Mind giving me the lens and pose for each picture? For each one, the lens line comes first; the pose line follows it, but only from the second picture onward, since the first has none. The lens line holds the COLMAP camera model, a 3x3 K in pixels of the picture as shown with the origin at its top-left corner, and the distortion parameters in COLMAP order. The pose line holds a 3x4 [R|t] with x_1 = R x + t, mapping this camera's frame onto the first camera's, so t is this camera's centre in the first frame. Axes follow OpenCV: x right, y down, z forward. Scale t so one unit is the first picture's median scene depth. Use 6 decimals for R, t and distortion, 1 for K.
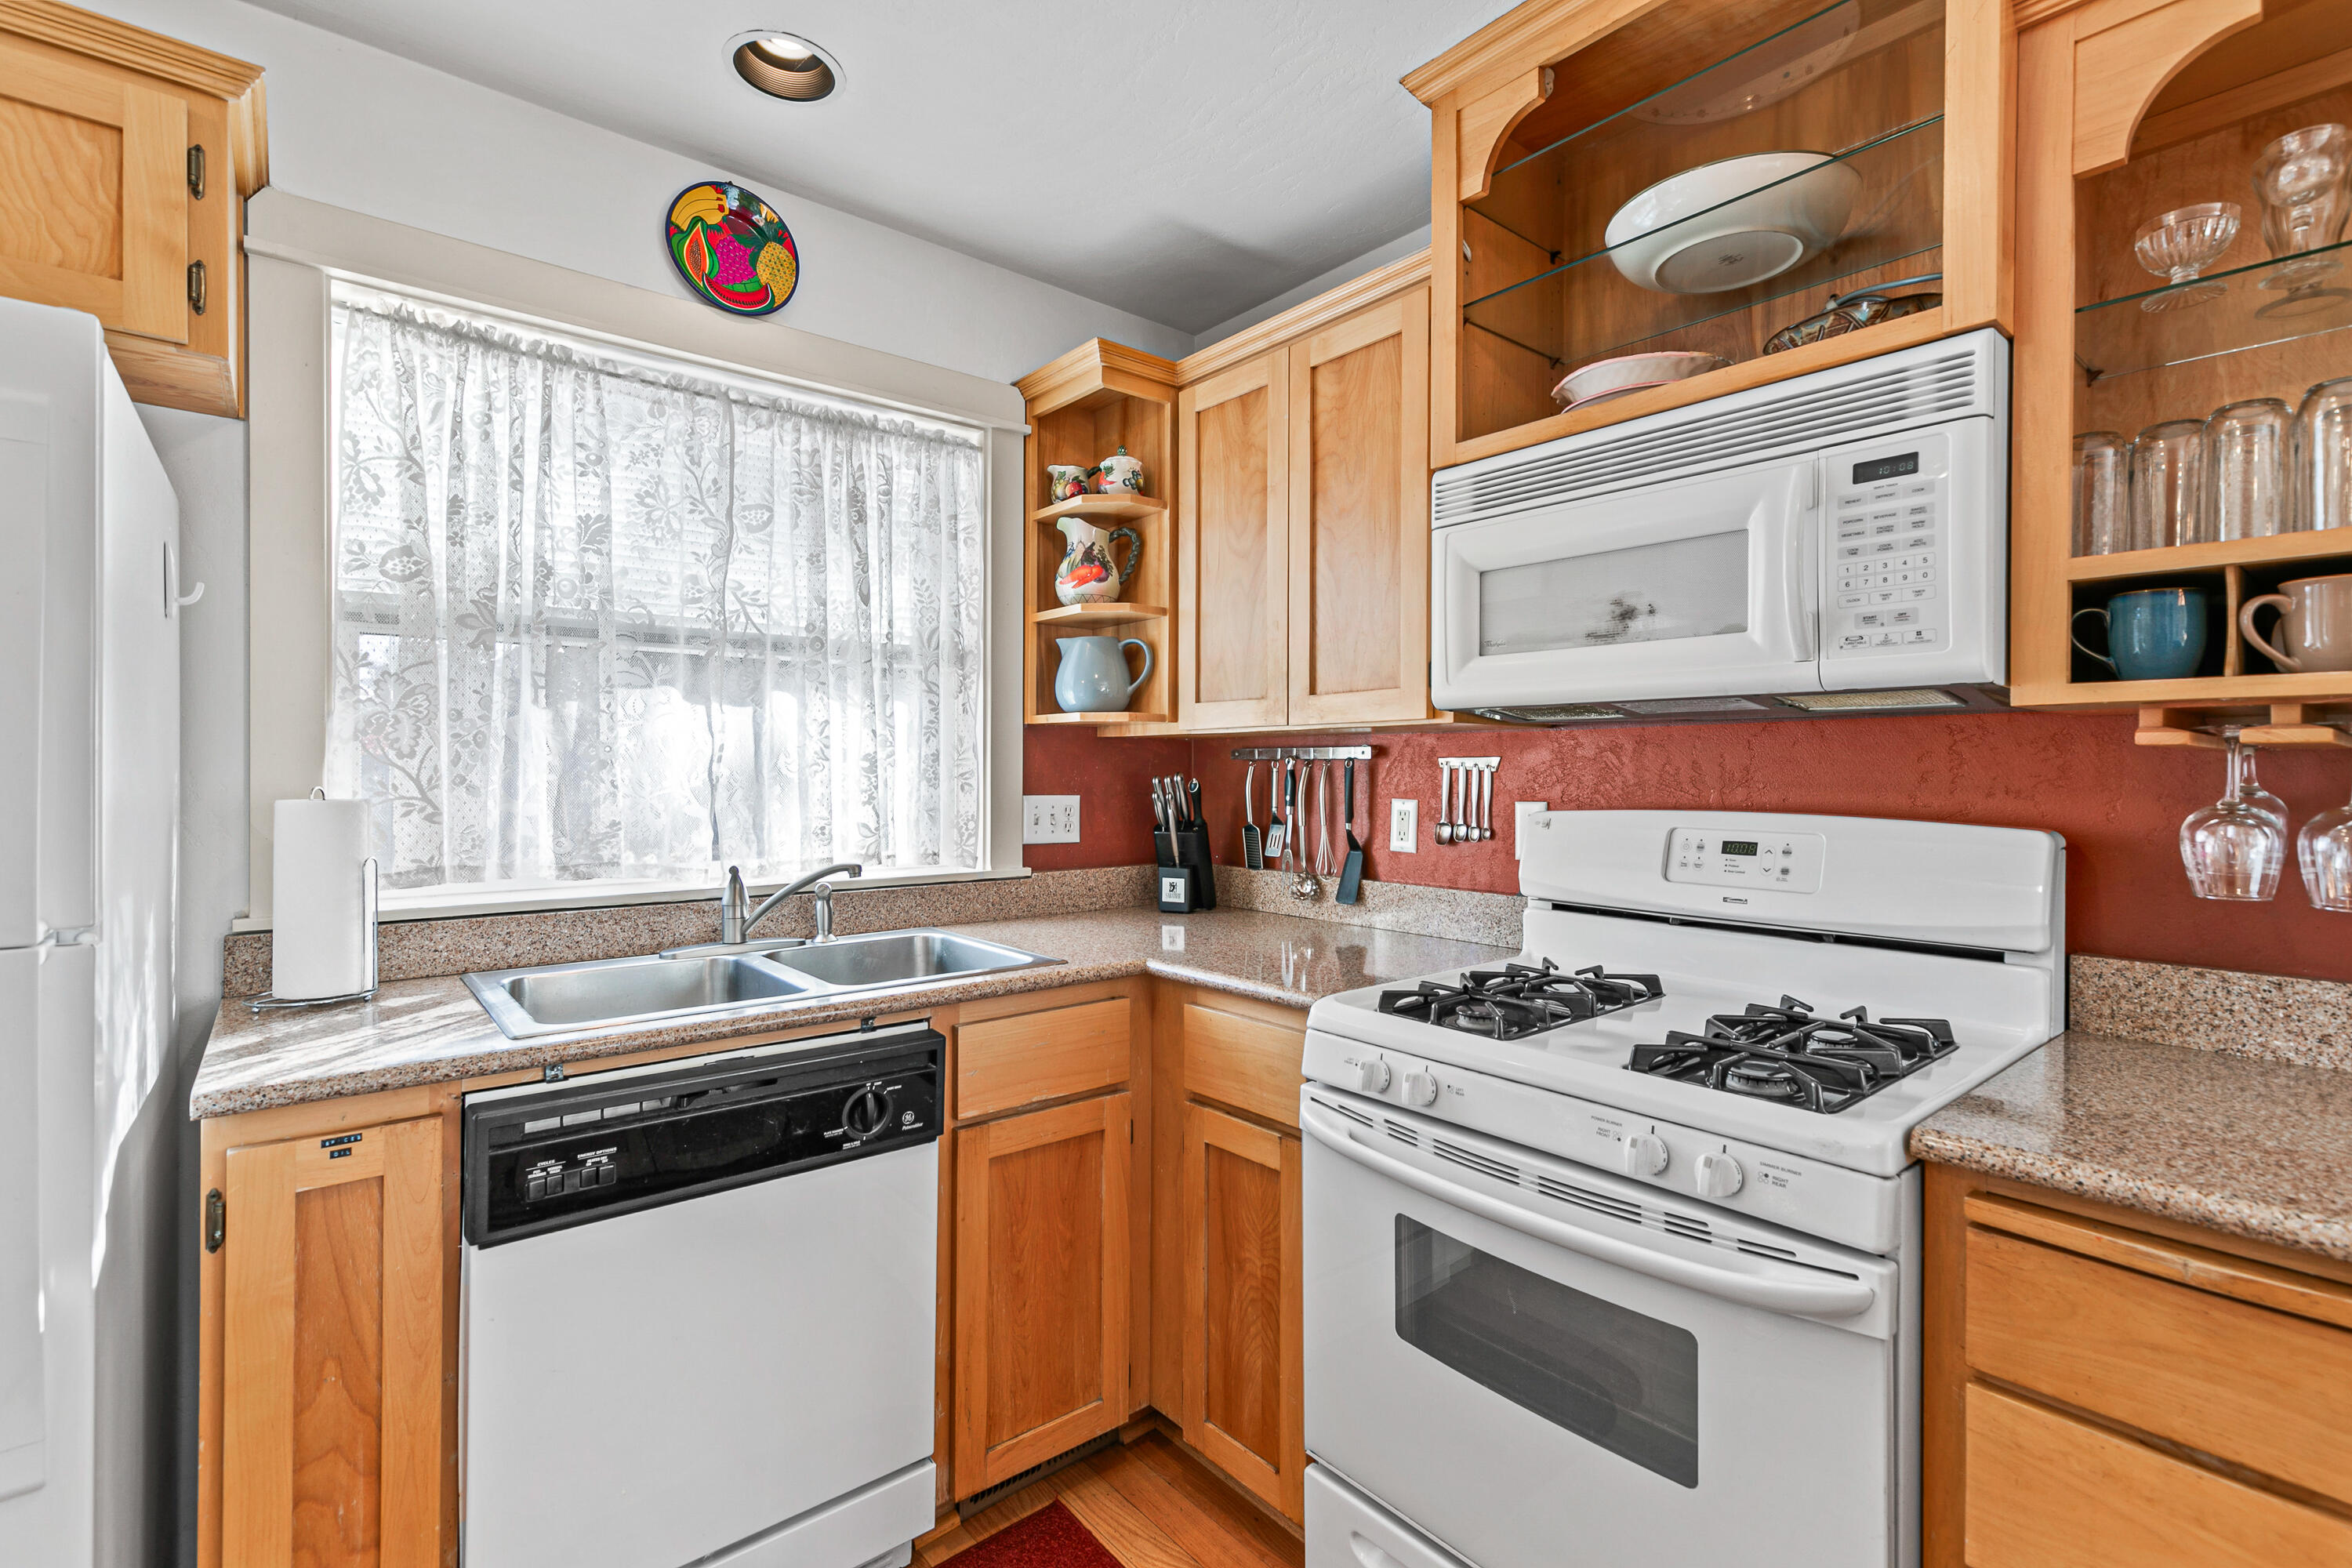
lens RADIAL K [[1074.5, 0, 1188.6], [0, 1074.5, 774.1], [0, 0, 1]] dist [0.007574, -0.000621]
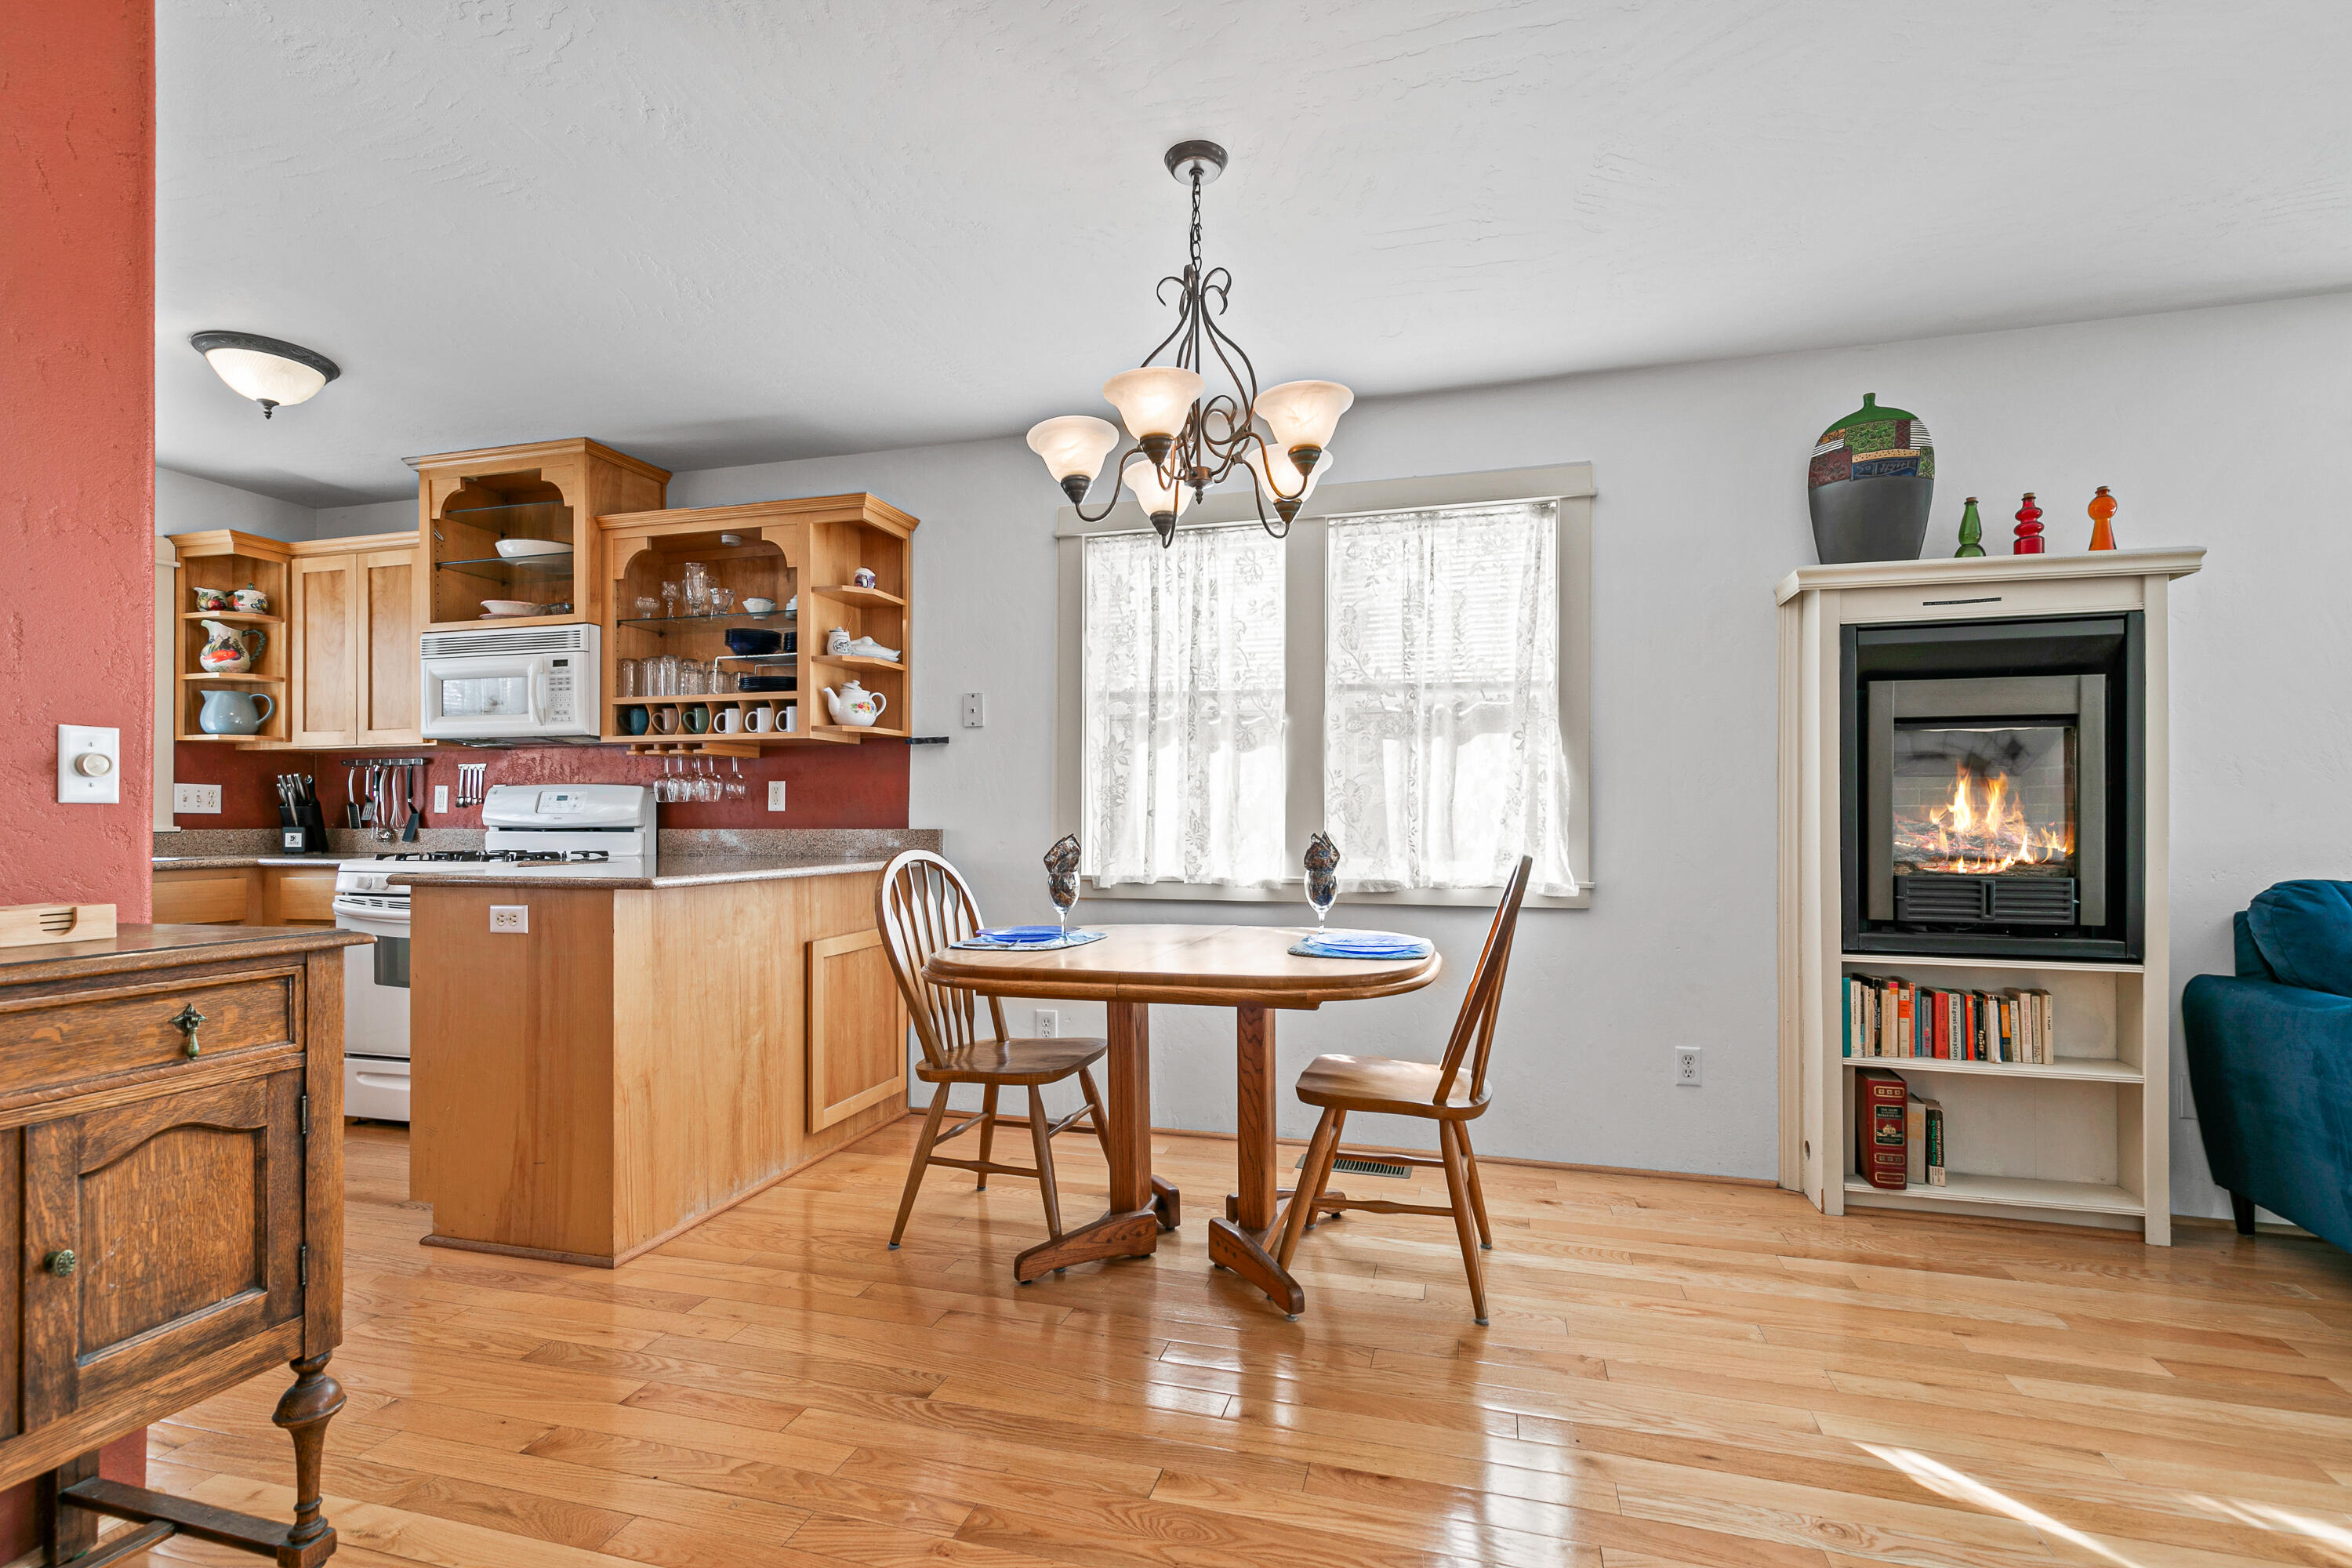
lens RADIAL K [[1074.5, 0, 1184.7], [0, 1074.5, 811.5], [0, 0, 1]] dist [0.007574, -0.000621]
pose [[0.826795, -0.001217, 0.562502, 0.272315], [0.005157, 0.999972, -0.005416, 0.111384], [-0.562479, 0.007379, 0.826778, -1.737463]]
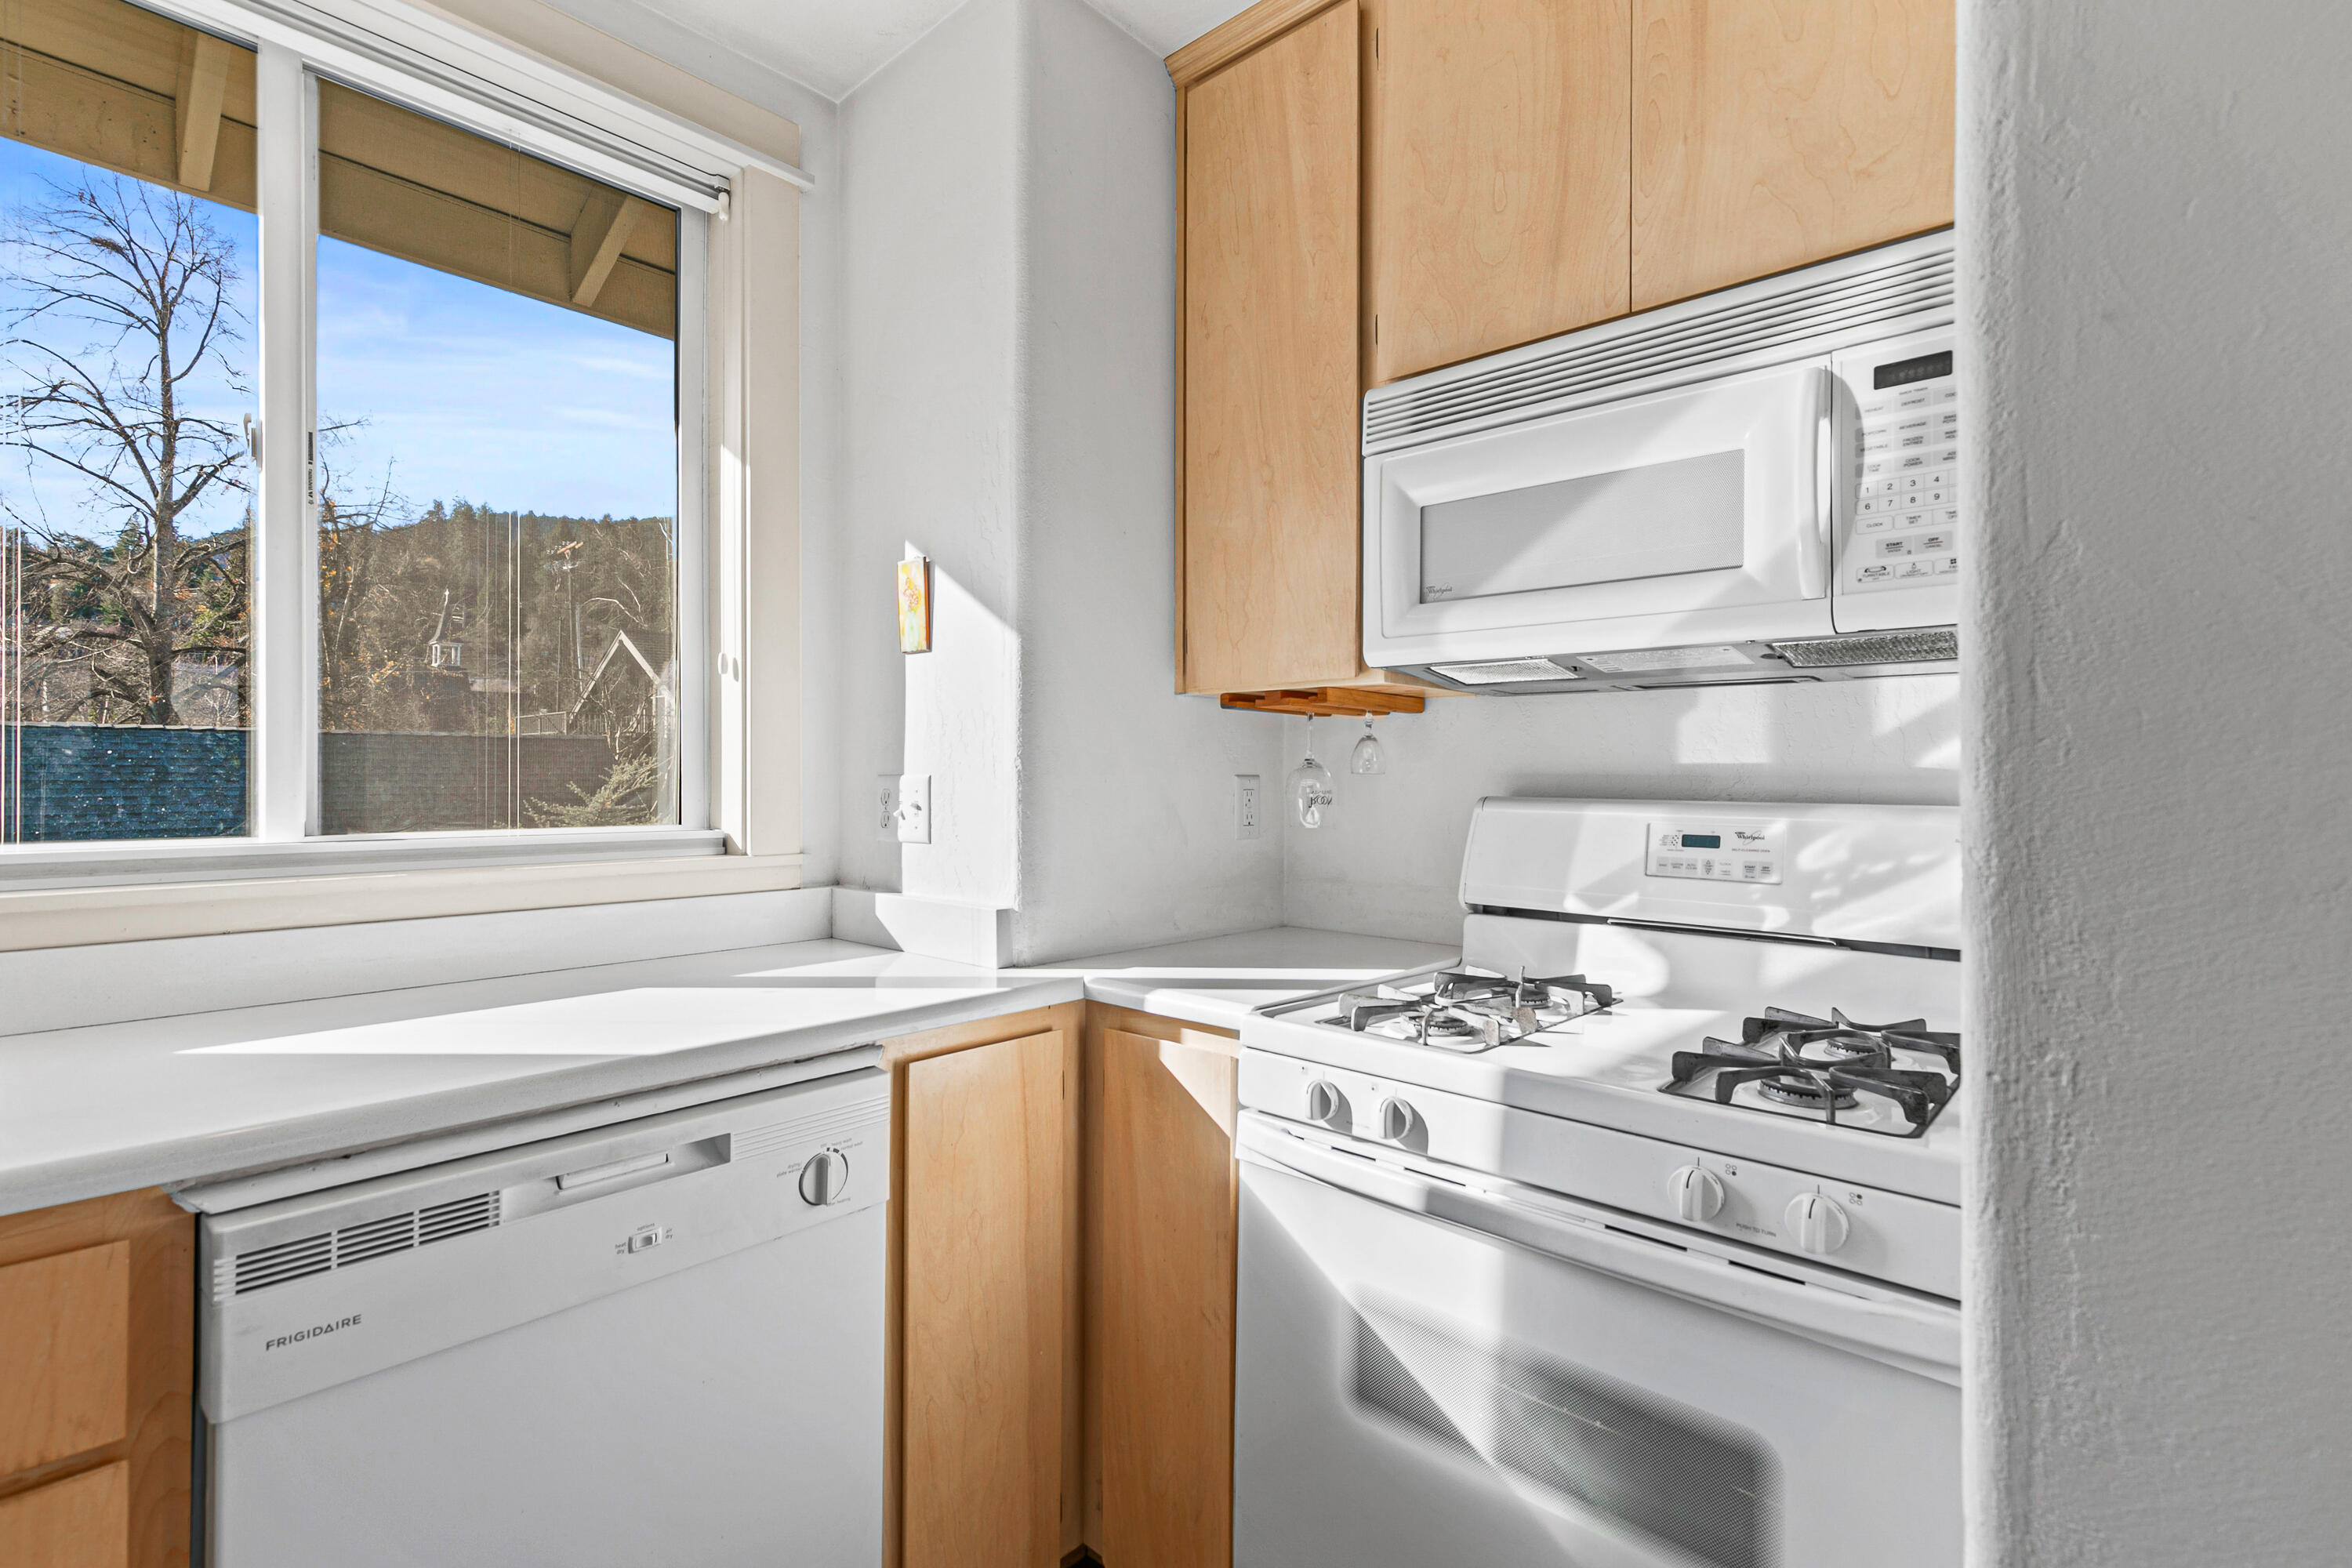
lens RADIAL K [[1074.5, 0, 1182.8], [0, 1074.5, 769.7], [0, 0, 1]] dist [0.007574, -0.000621]
pose [[0.990265, -0.004879, 0.139106, -0.035082], [0.005695, 0.999969, -0.005465, 0.024853], [-0.139075, 0.006204, 0.990262, 0.158669]]
